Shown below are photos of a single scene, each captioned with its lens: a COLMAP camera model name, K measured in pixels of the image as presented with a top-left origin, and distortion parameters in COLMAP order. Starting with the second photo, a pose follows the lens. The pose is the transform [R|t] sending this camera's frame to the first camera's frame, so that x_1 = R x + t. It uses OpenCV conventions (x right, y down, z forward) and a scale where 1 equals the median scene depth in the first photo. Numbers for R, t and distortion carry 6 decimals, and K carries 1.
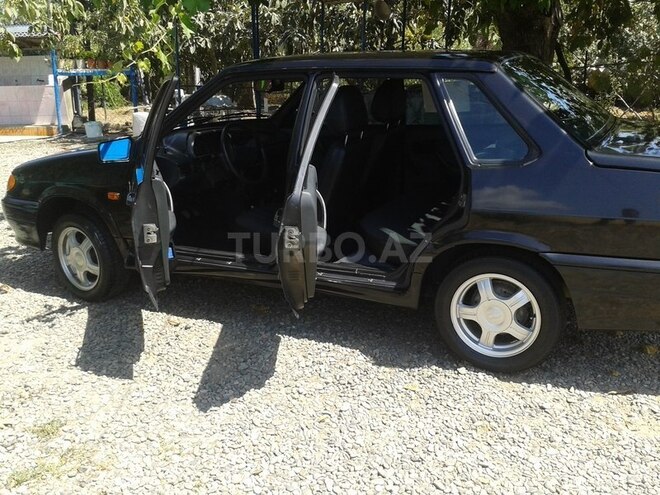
lens RADIAL K [[630.8, 0, 330.0], [0, 630.8, 247.5], [0, 0, 1]] dist [0.229167, -0.491458]
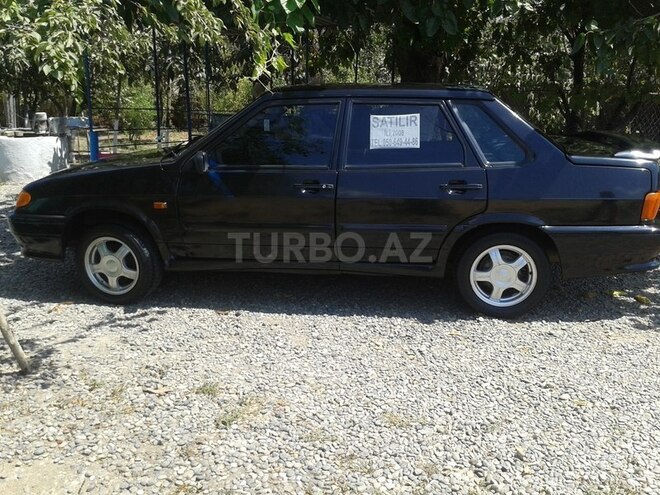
lens RADIAL K [[630.8, 0, 330.0], [0, 630.8, 247.5], [0, 0, 1]] dist [0.229167, -0.491458]
pose [[0.952873, -0.057035, 0.297958, -0.505421], [0.067394, 0.997423, -0.024602, 0.053892], [-0.295787, 0.043523, 0.954262, -0.208731]]
